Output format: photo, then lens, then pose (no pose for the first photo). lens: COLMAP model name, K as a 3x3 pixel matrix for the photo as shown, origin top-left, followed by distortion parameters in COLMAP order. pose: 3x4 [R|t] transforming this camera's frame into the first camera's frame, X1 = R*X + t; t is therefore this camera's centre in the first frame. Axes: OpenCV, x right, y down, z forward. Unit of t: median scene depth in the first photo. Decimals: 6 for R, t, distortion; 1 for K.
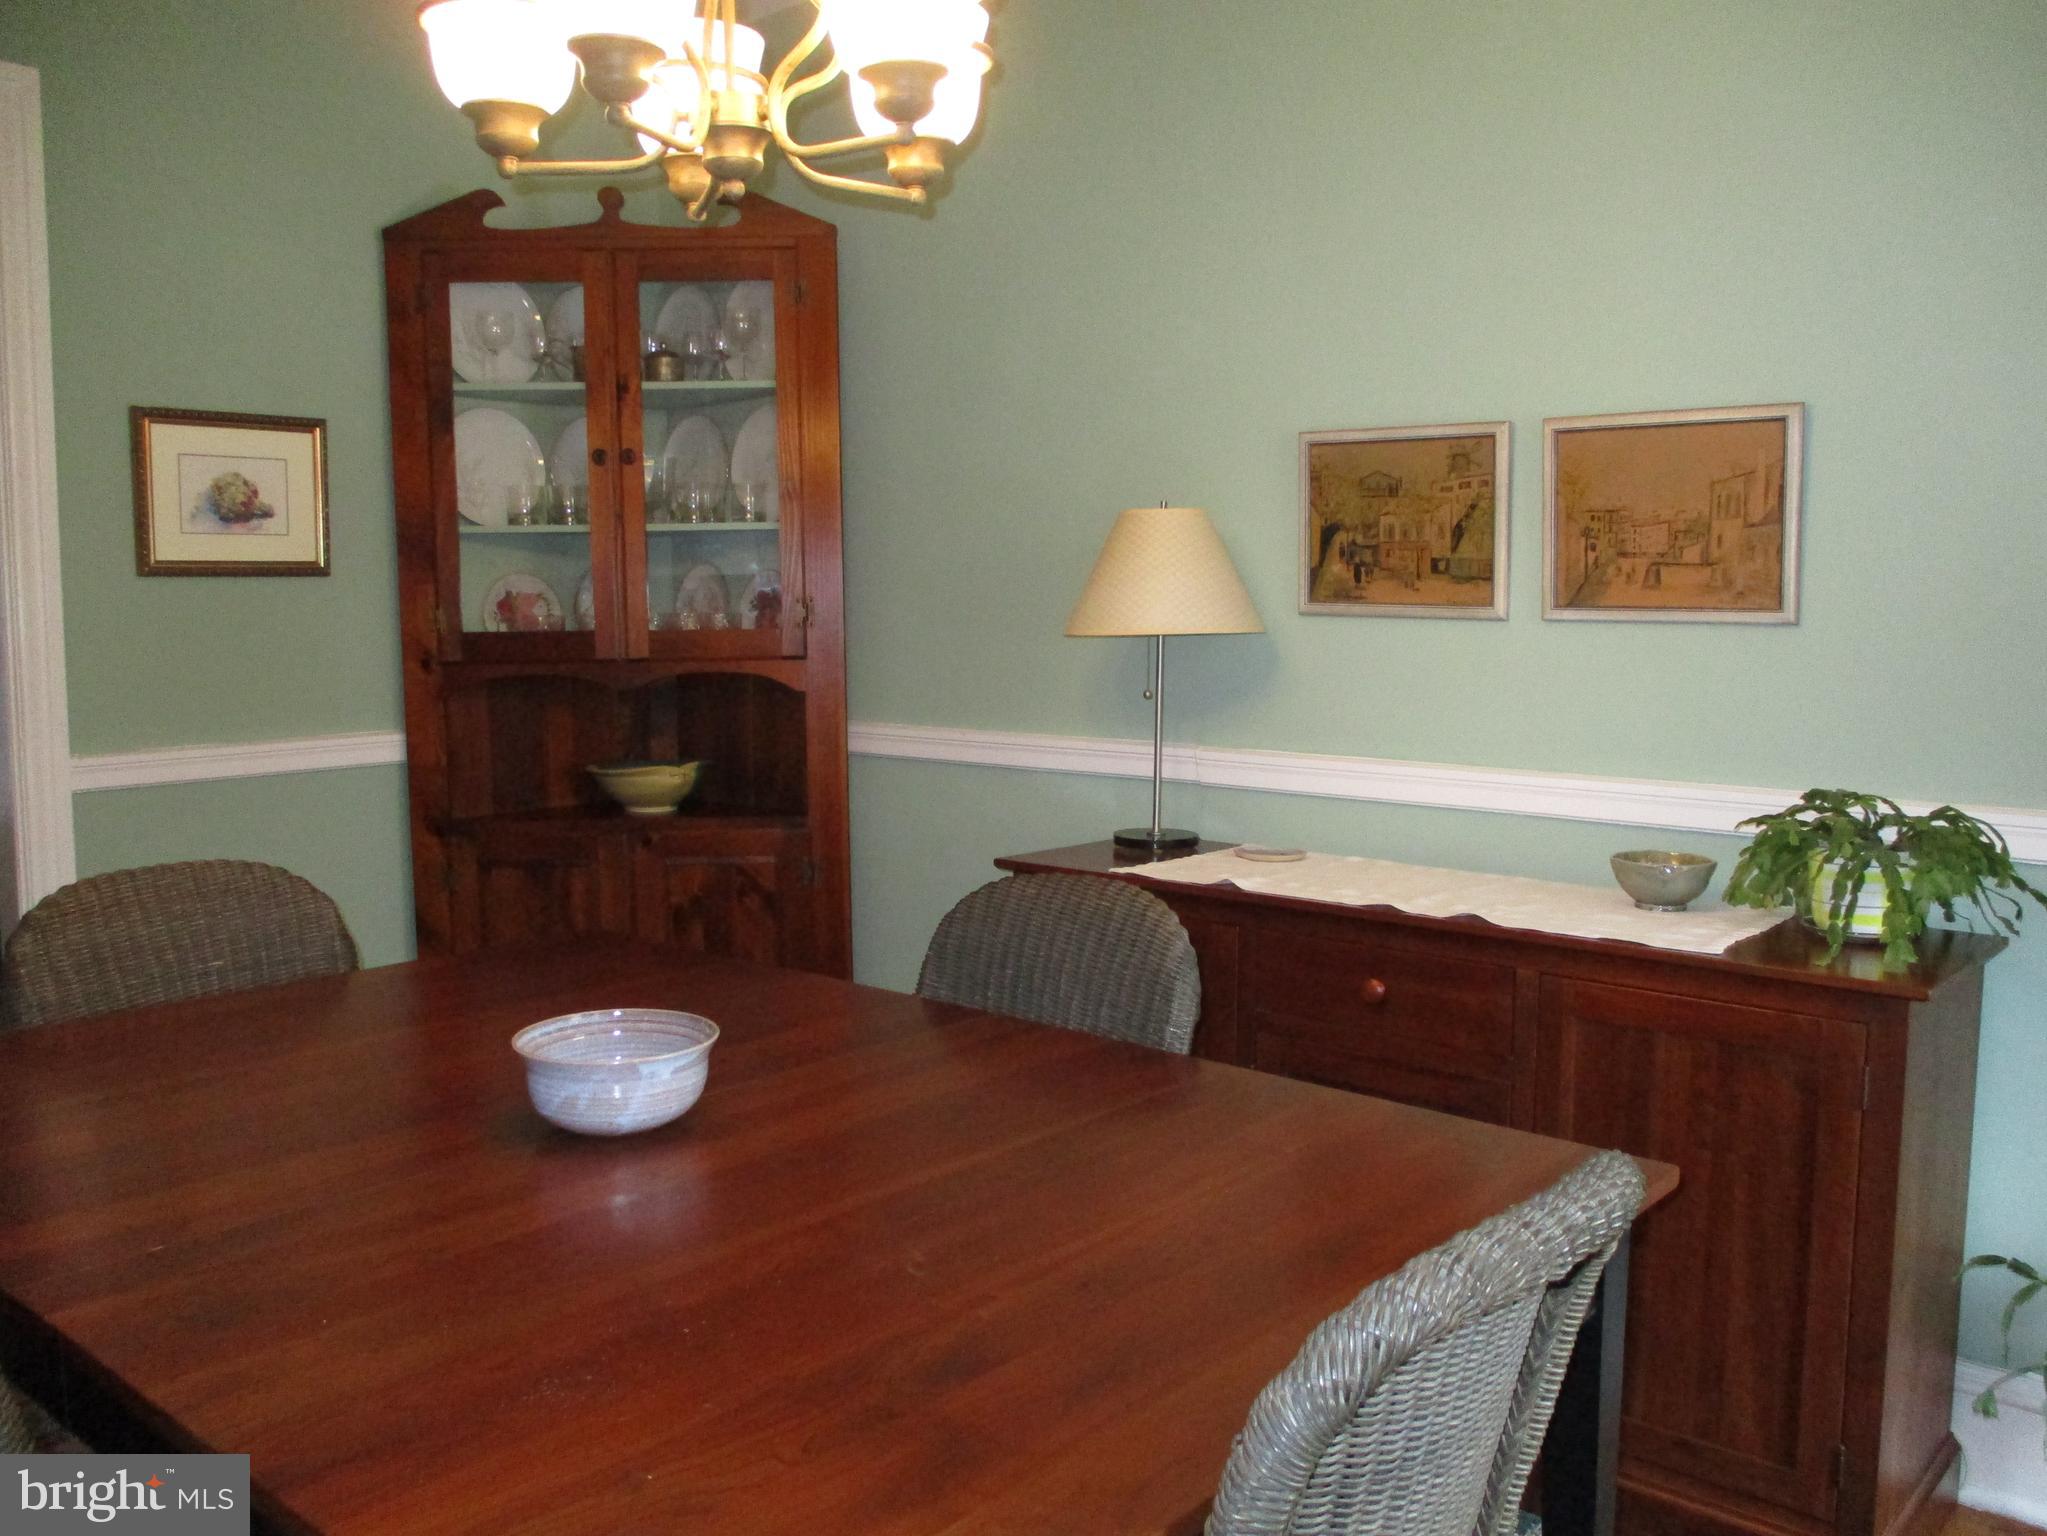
lens RADIAL K [[1717.0, 0, 1053.7], [0, 1717.0, 765.7], [0, 0, 1]] dist [-0.010532, 0.005260]
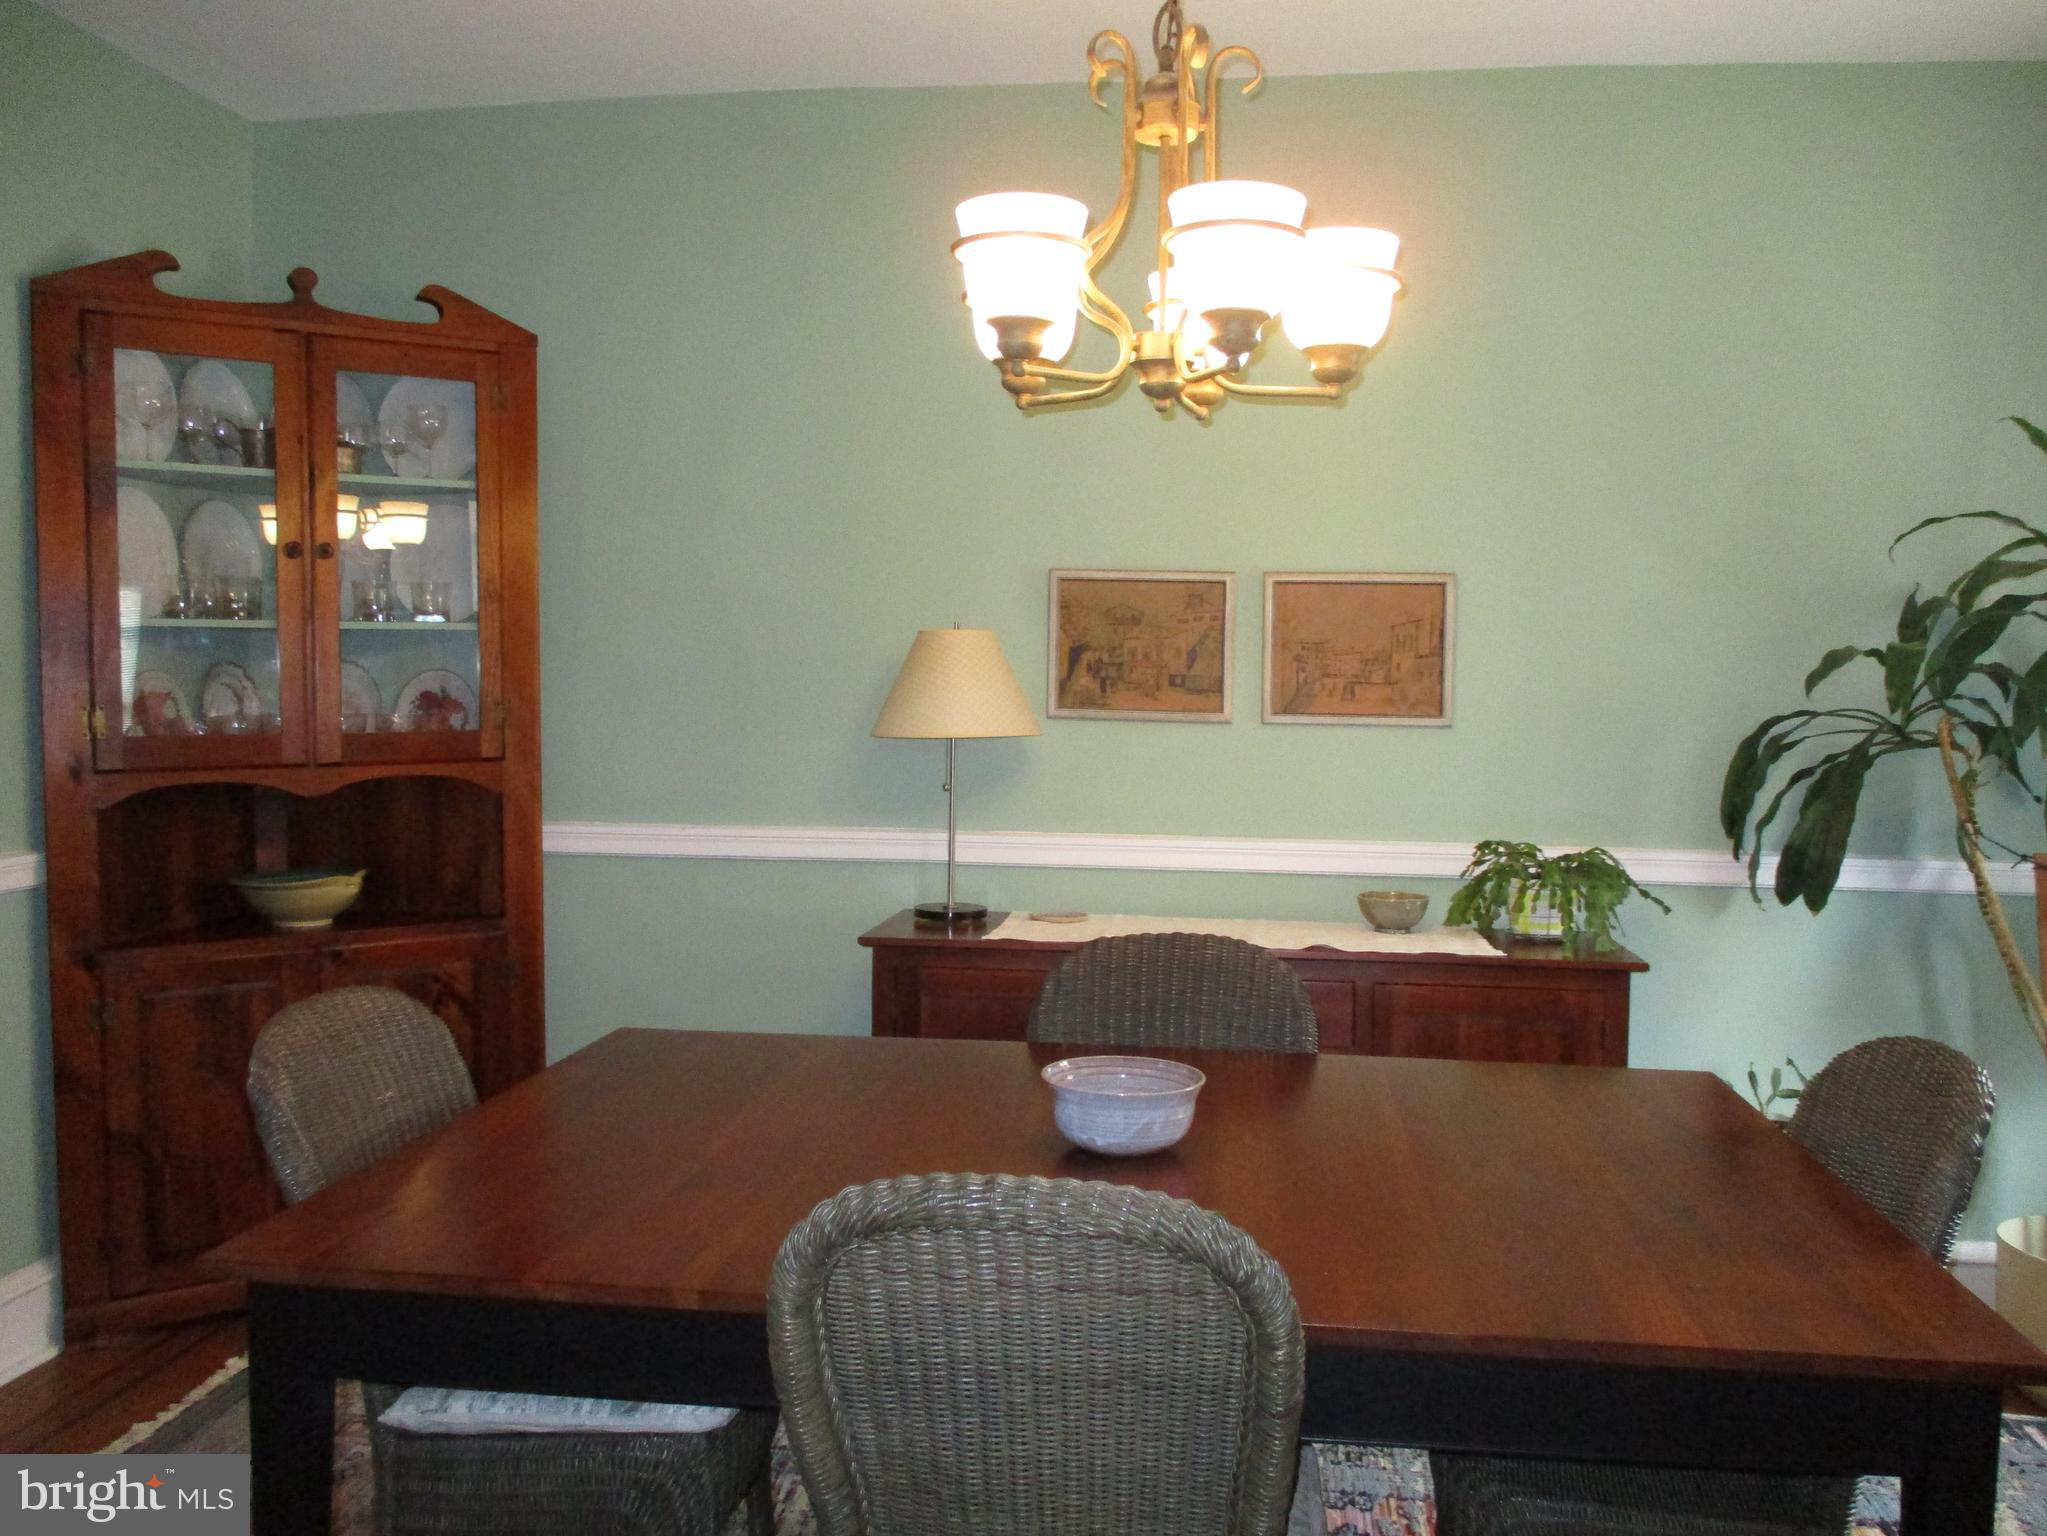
lens RADIAL K [[1717.0, 0, 1053.7], [0, 1717.0, 765.7], [0, 0, 1]] dist [-0.010532, 0.005260]
pose [[0.832692, -0.016561, 0.553488, -0.547871], [0.044620, 0.998309, -0.037256, -0.009793], [-0.551935, 0.055719, 0.832023, -0.006626]]
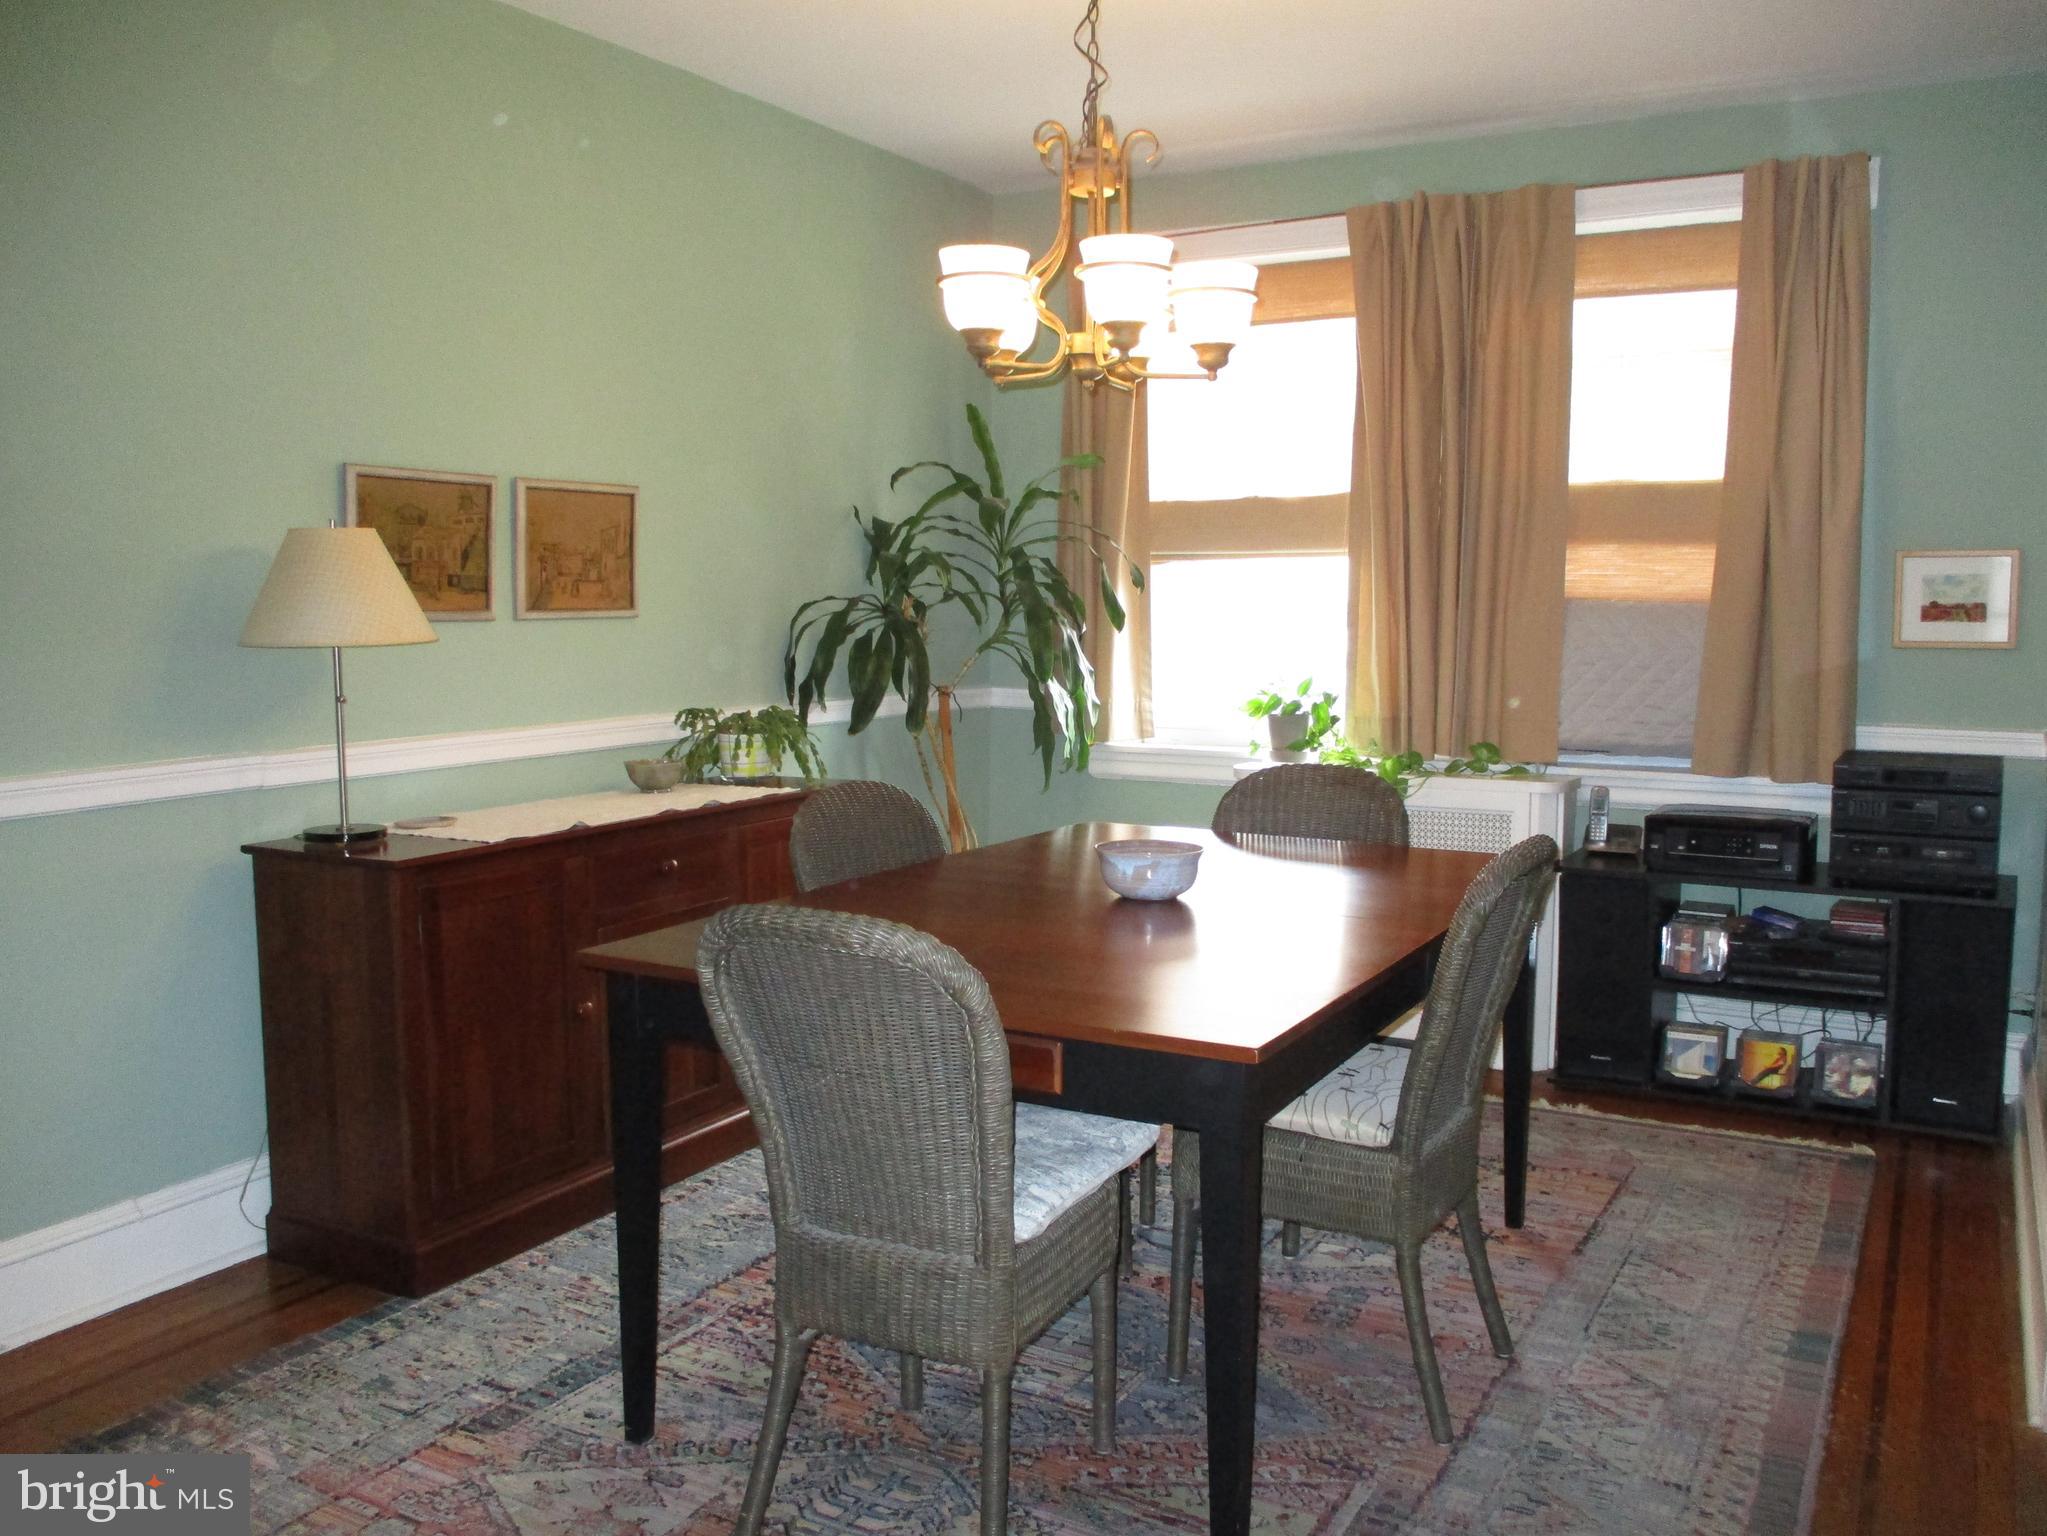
lens RADIAL K [[1717.0, 0, 1053.7], [0, 1717.0, 765.7], [0, 0, 1]] dist [-0.010532, 0.005260]
pose [[-0.197793, -0.104967, 0.974608, -1.130650], [0.098689, 0.987066, 0.126337, -0.095442], [-0.975263, 0.121171, -0.184876, 0.798900]]
